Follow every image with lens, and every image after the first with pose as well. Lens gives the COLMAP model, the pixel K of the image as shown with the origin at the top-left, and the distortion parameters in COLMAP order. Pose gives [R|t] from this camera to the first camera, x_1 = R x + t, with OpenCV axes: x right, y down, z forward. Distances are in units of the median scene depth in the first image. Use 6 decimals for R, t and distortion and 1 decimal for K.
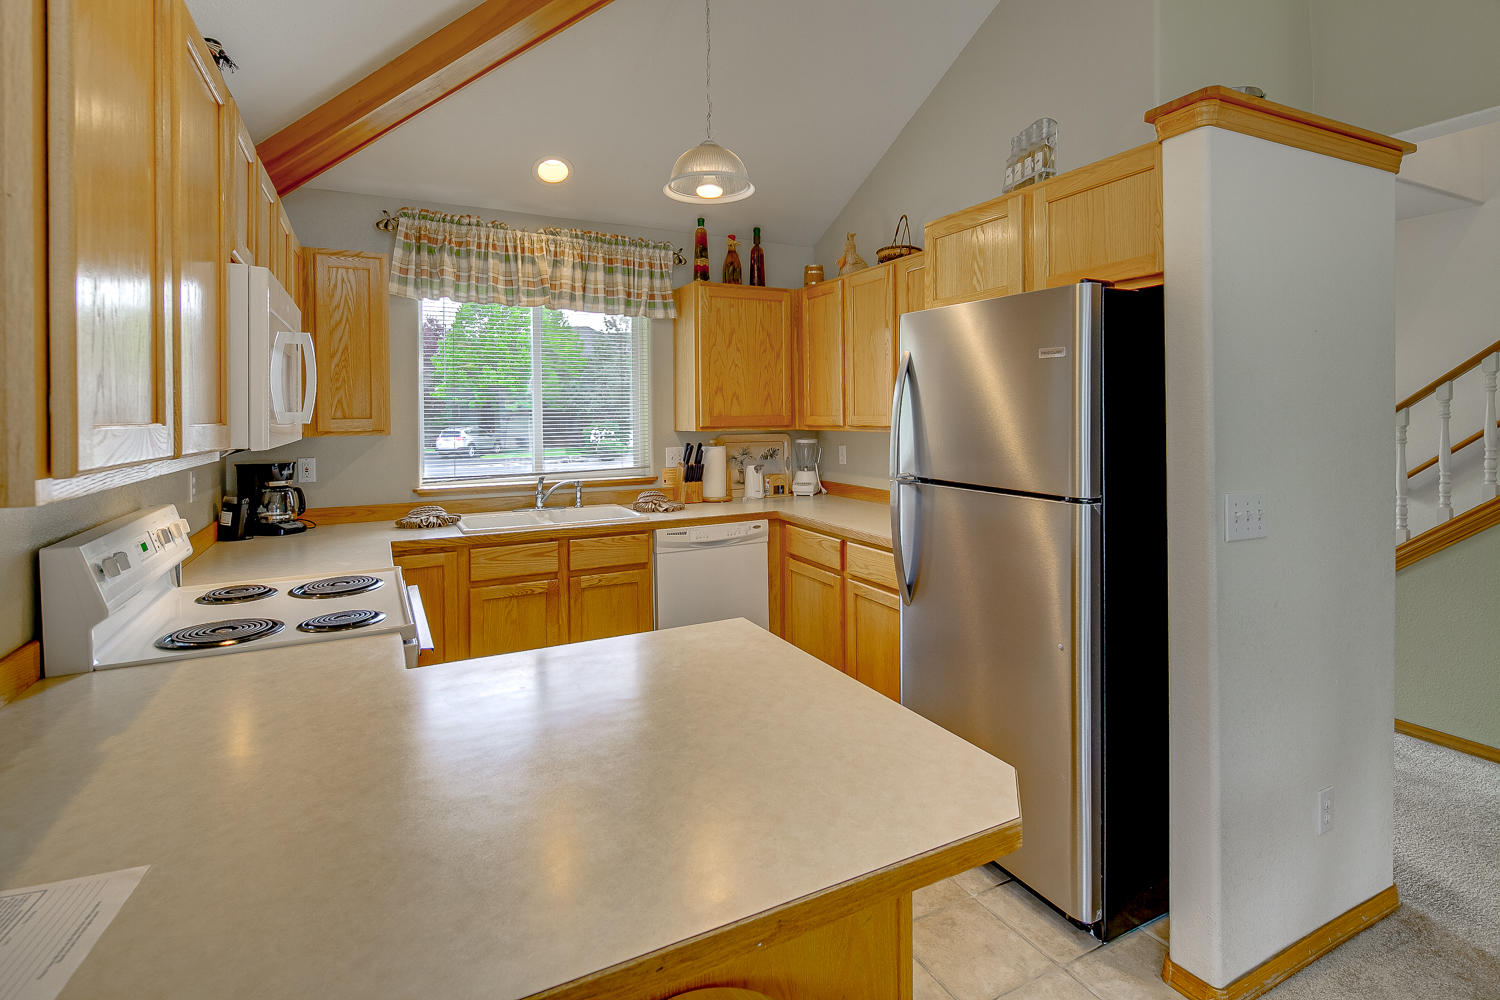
lens RADIAL K [[720.3, 0, 734.3], [0, 720.3, 414.4], [0, 0, 1]] dist [0.008236, -0.005381]
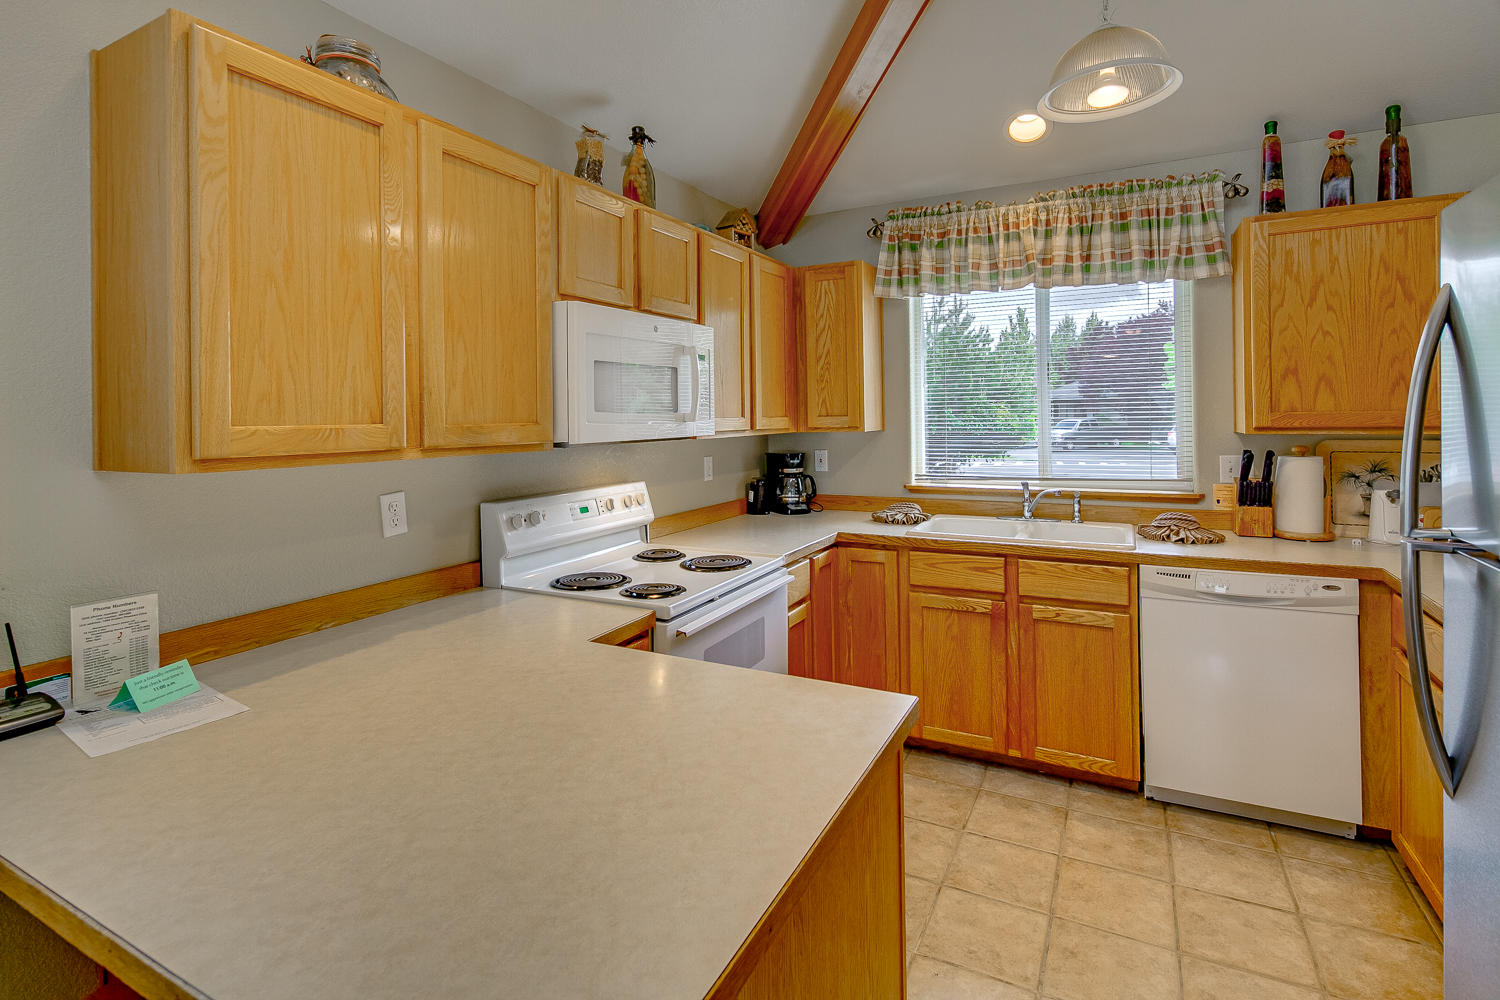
lens RADIAL K [[720.3, 0, 745.5], [0, 720.3, 415.4], [0, 0, 1]] dist [0.008236, -0.005381]
pose [[0.584110, 0.001088, -0.811674, 0.241872], [0.008645, 0.999934, 0.007561, -0.003961], [0.811629, -0.011433, 0.584062, 0.212899]]
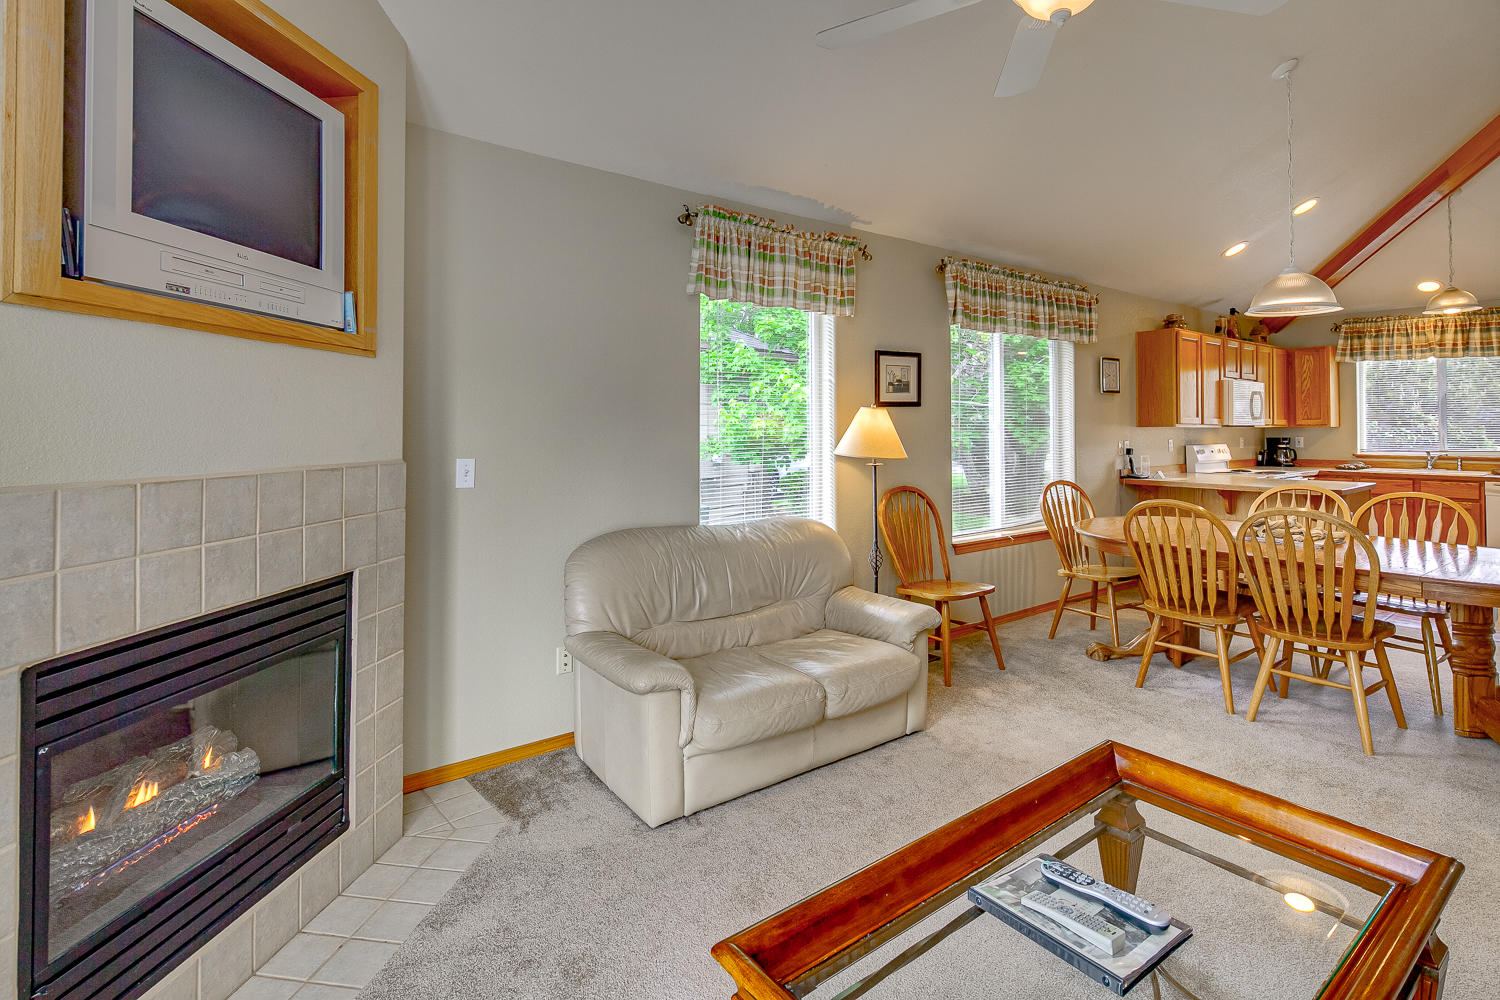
lens RADIAL K [[720.3, 0, 753.4], [0, 720.3, 417.2], [0, 0, 1]] dist [0.008236, -0.005381]
pose [[0.190897, -0.004170, -0.981601, 1.198343], [-0.000855, 0.999990, -0.004414, 0.009207], [0.981610, 0.001682, 0.190891, -1.025485]]
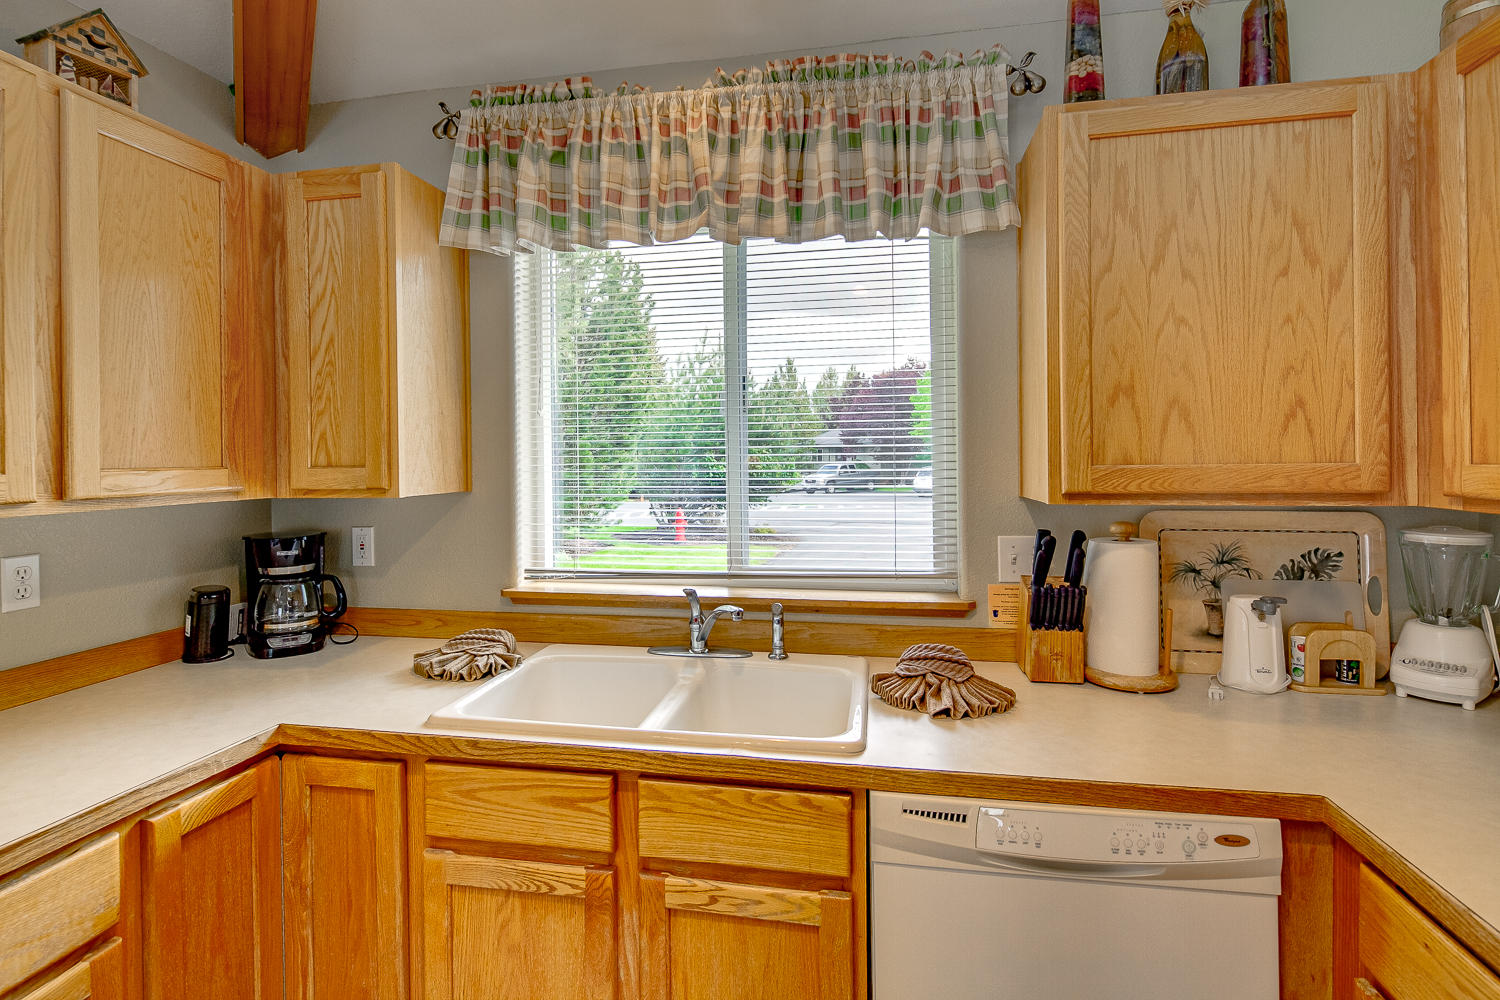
lens RADIAL K [[720.3, 0, 743.5], [0, 720.3, 456.9], [0, 0, 1]] dist [0.008236, -0.005381]
pose [[0.797268, 0.002728, -0.603620, 0.049476], [0.001639, 0.999976, 0.006683, -0.004394], [0.603624, -0.006317, 0.797244, 0.633108]]
